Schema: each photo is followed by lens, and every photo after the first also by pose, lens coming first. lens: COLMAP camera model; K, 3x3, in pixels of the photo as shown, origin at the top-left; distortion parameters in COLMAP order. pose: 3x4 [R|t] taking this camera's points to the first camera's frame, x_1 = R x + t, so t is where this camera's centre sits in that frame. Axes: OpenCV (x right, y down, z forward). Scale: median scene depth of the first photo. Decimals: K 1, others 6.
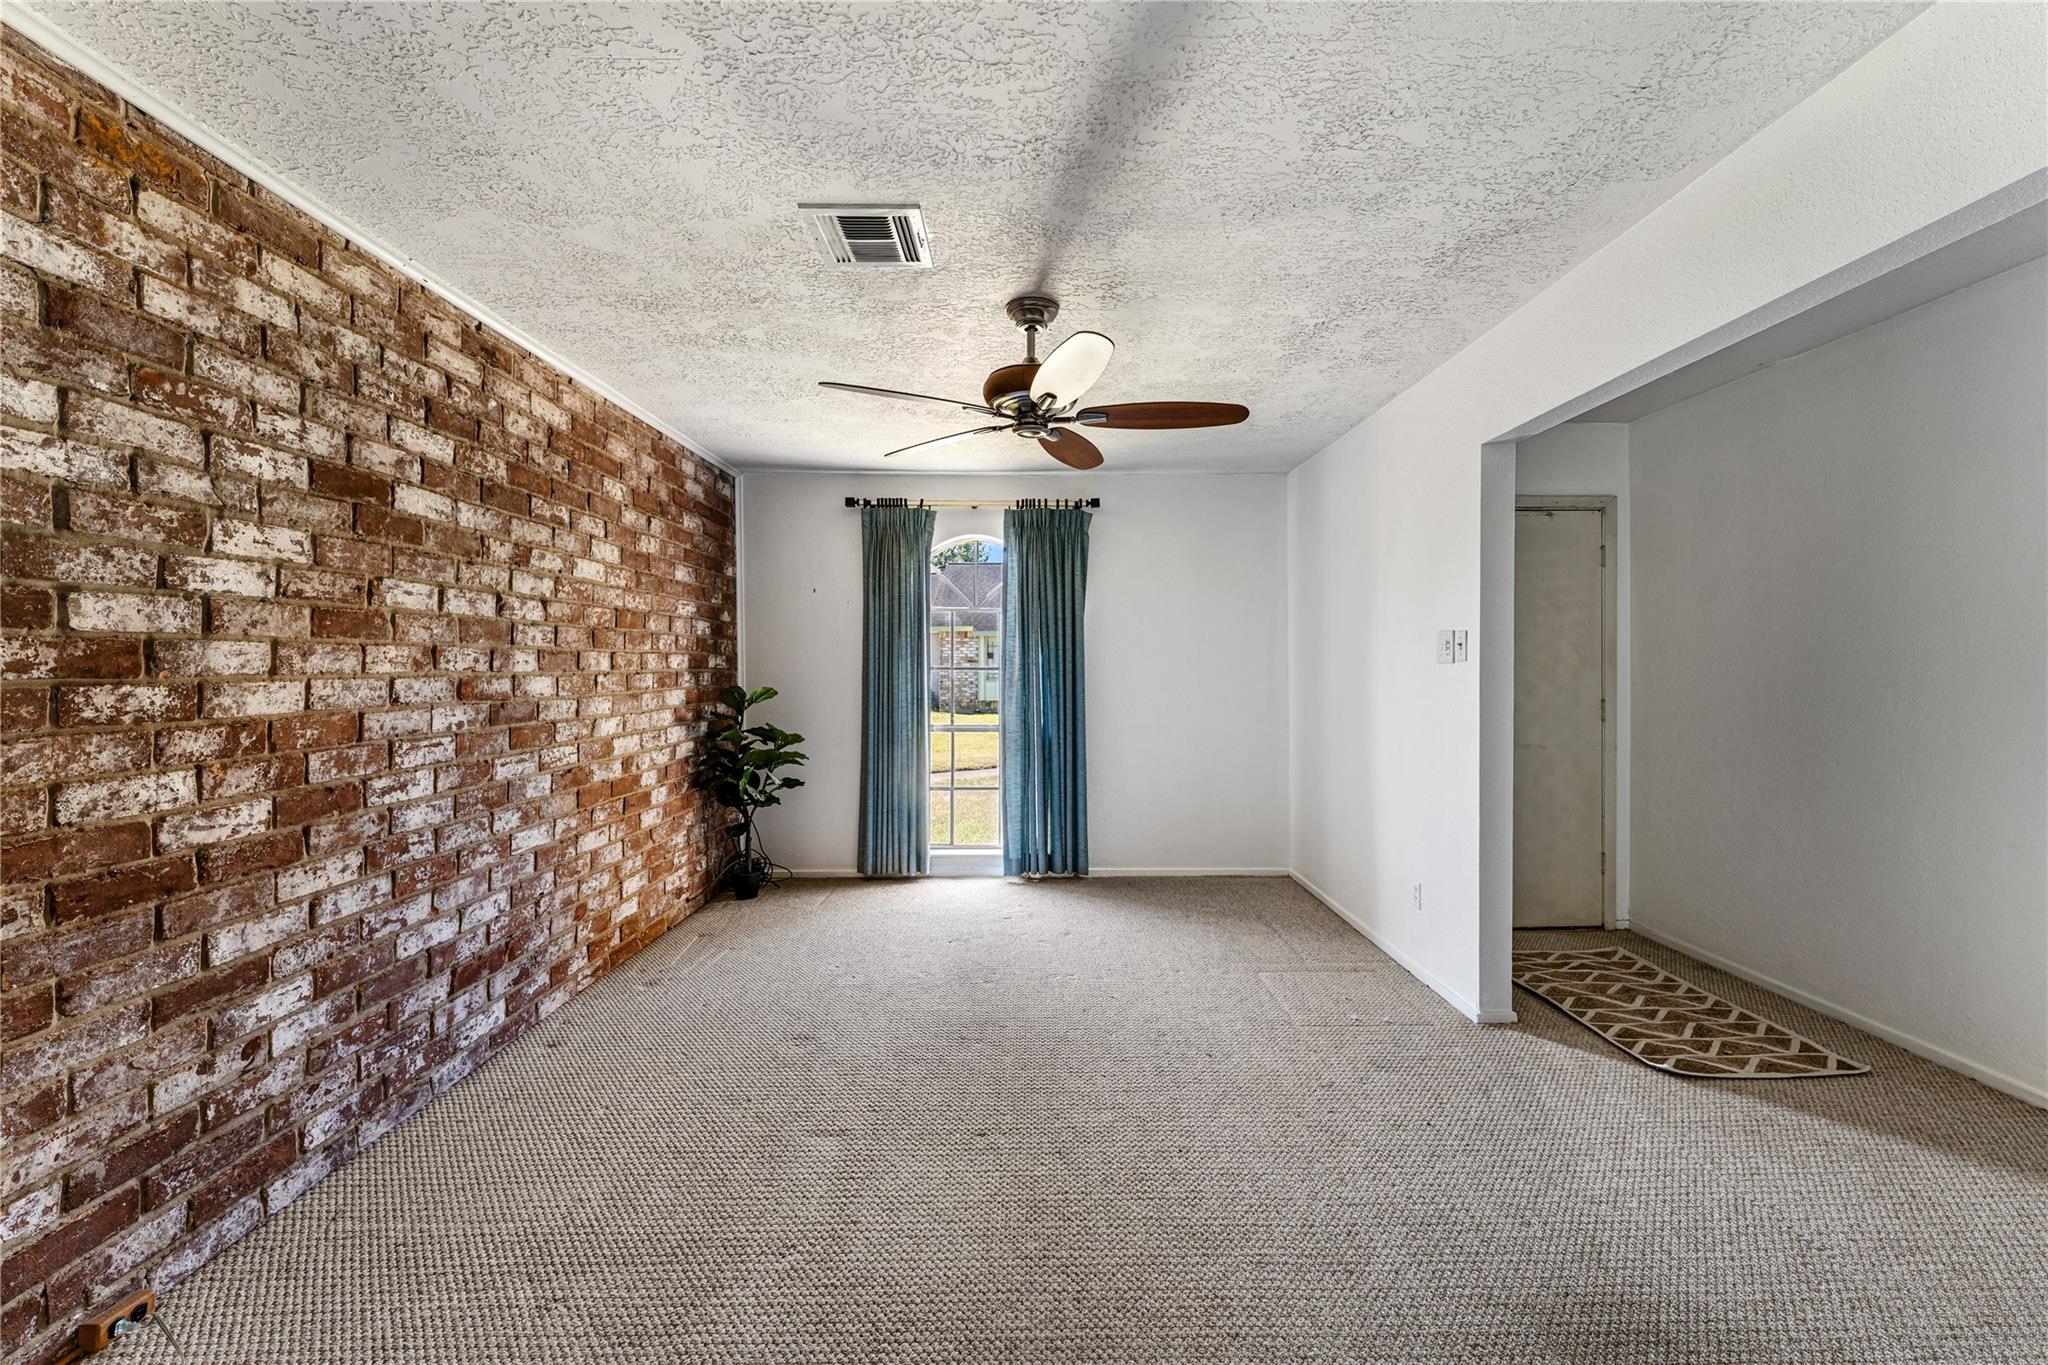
lens RADIAL K [[825.0, 0, 1044.2], [0, 825.0, 672.8], [0, 0, 1]] dist [-0.001419, -0.000119]
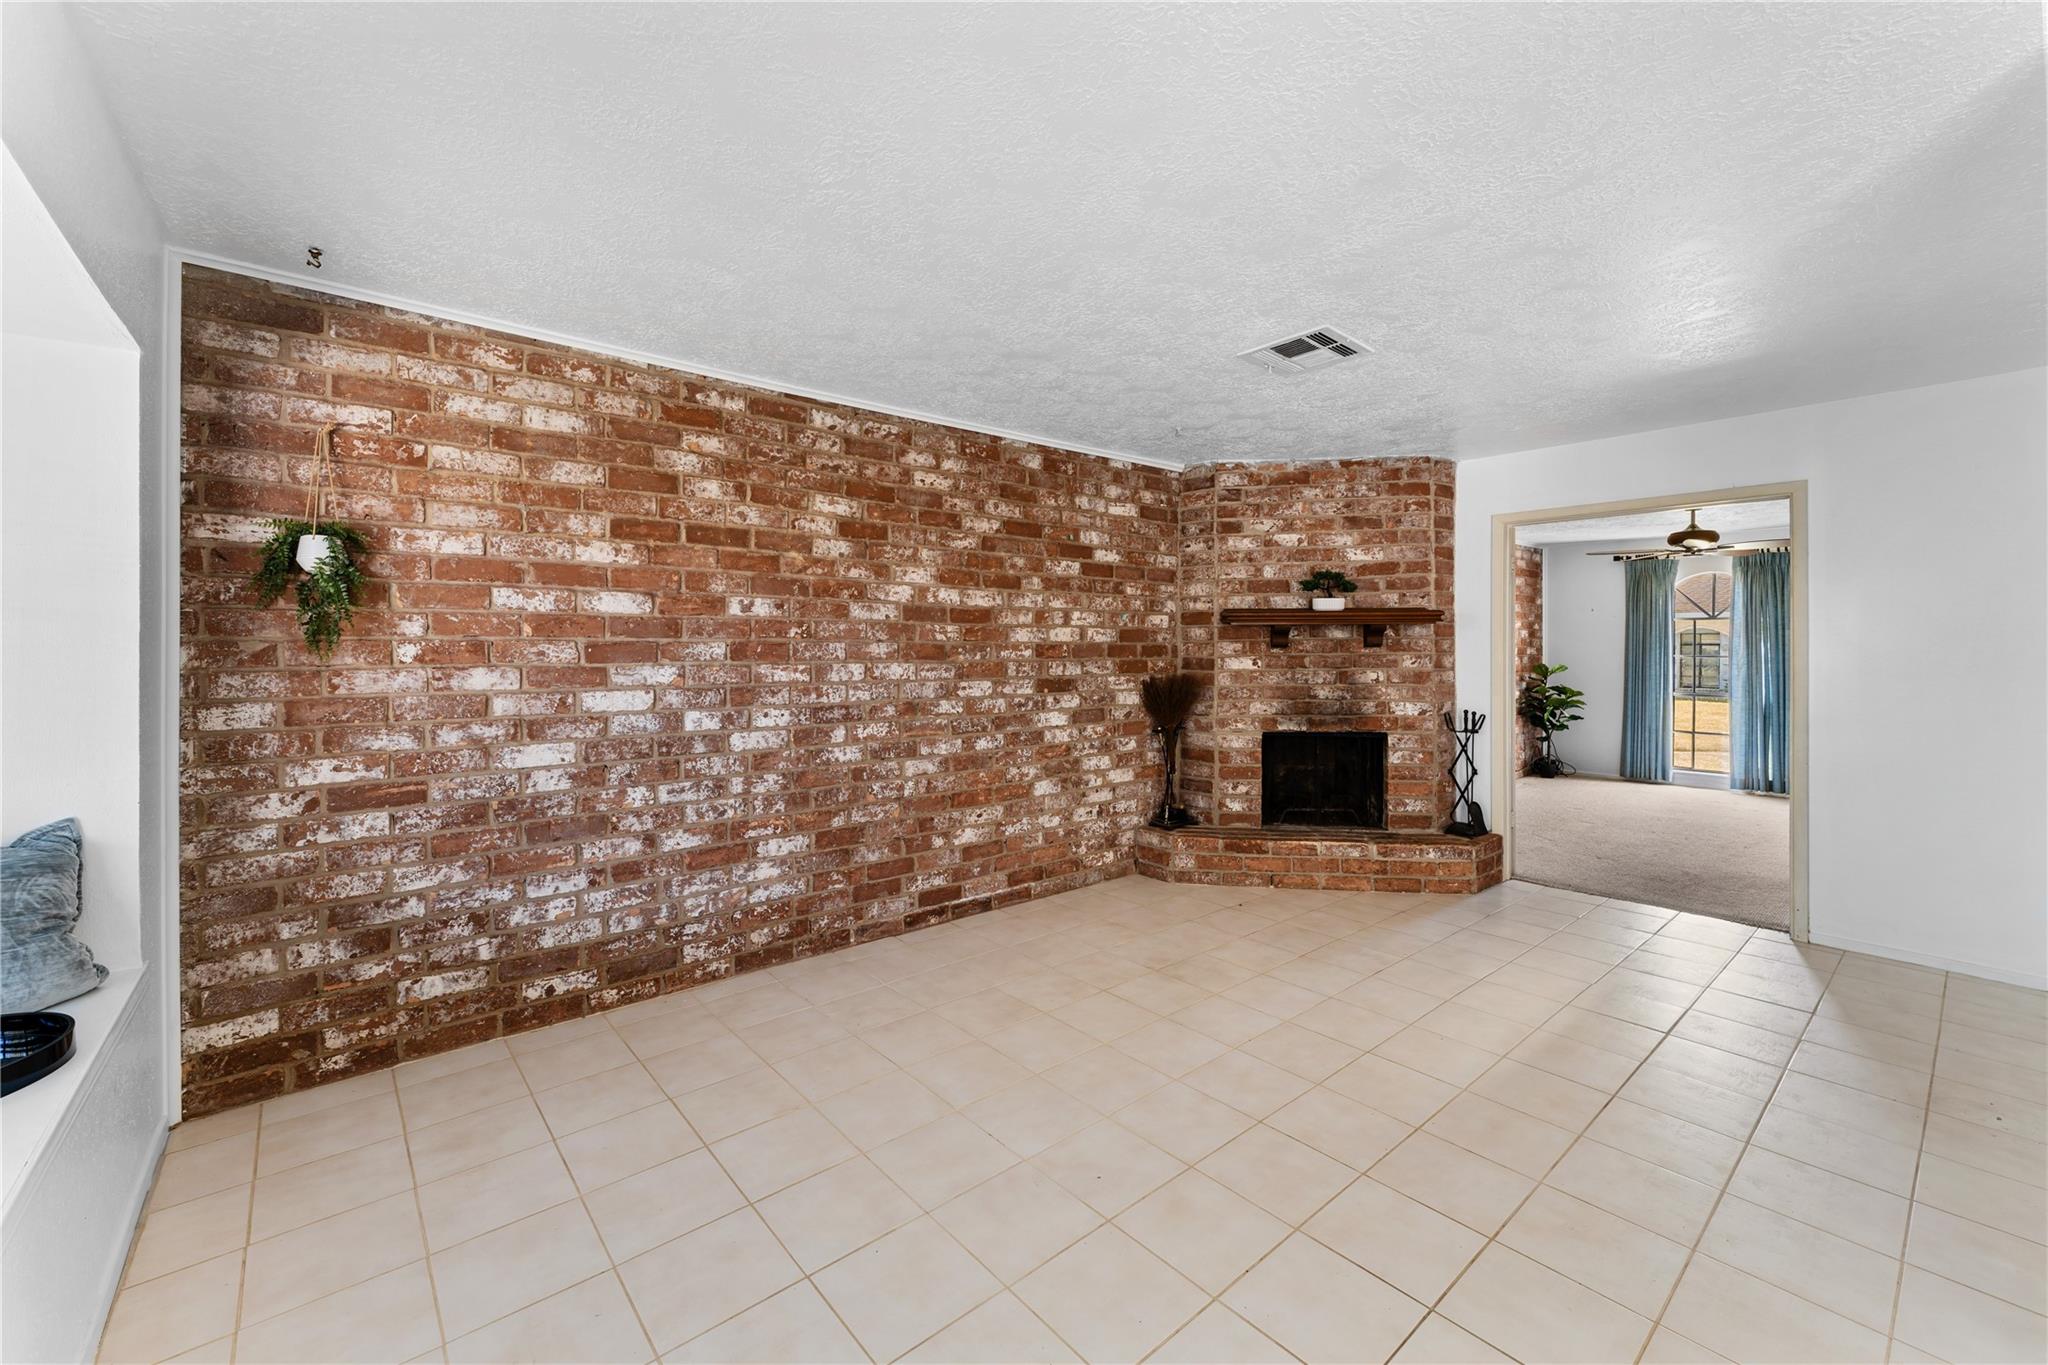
lens RADIAL K [[831.2, 0, 1033.4], [0, 831.2, 644.6], [0, 0, 1]] dist [-0.000038, 0.000035]
pose [[0.634142, 0.005413, -0.773198, 0.678780], [-0.015449, 0.999865, -0.005670, 0.000743], [0.773062, 0.015541, 0.634140, -2.106000]]
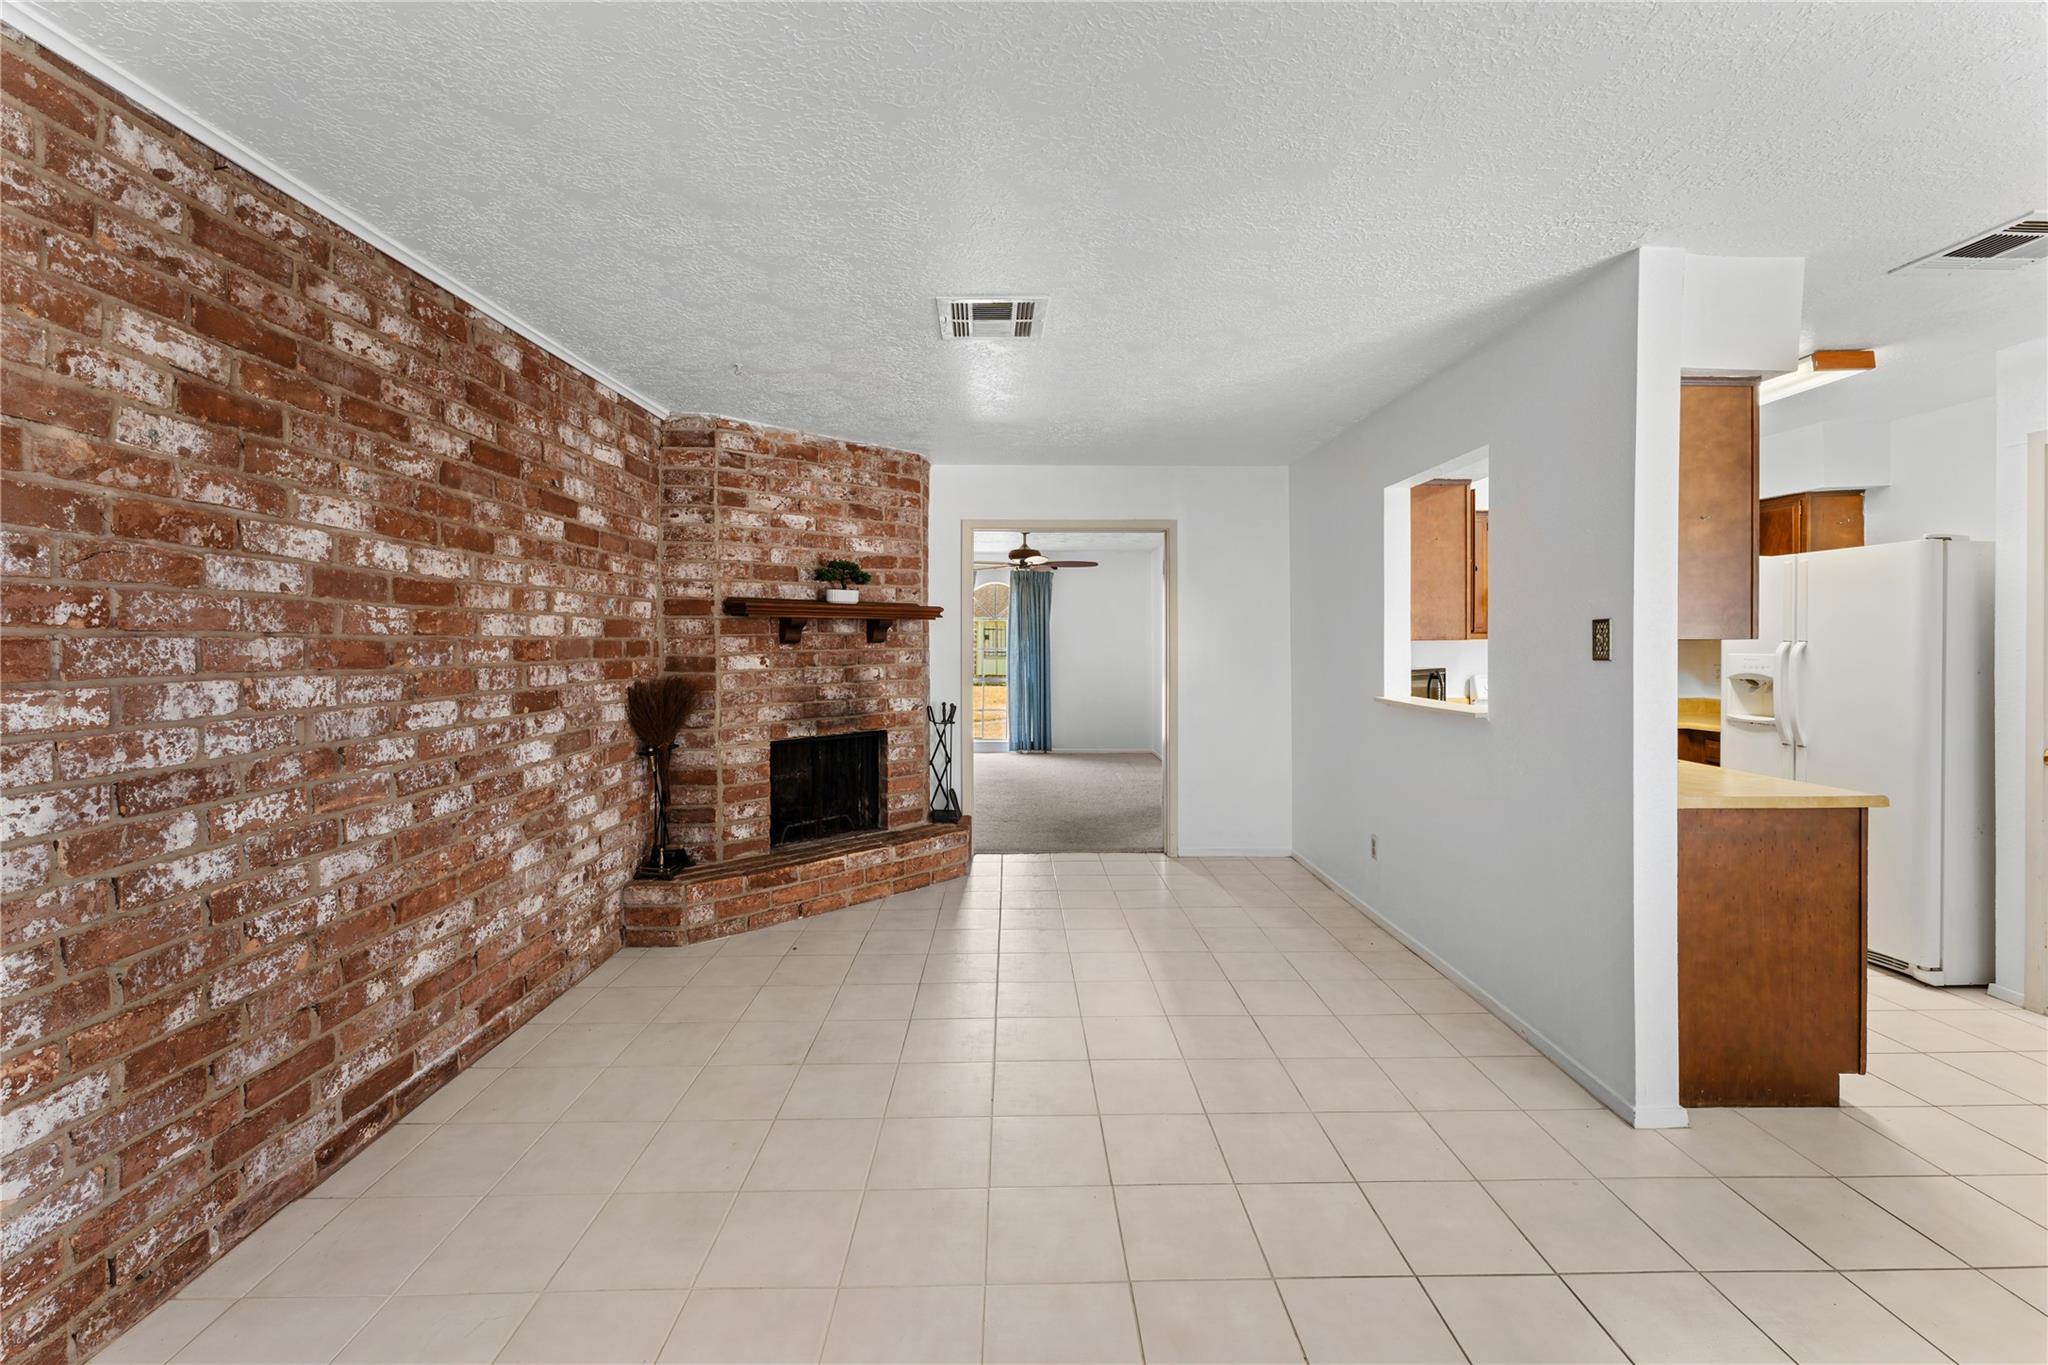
lens RADIAL K [[831.2, 0, 1033.4], [0, 831.2, 644.6], [0, 0, 1]] dist [-0.000038, 0.000035]
pose [[0.999976, 0.006933, 0.000240, 0.016579], [-0.006931, 0.999939, -0.008590, 0.001083], [-0.000299, 0.008588, 0.999963, -2.134638]]
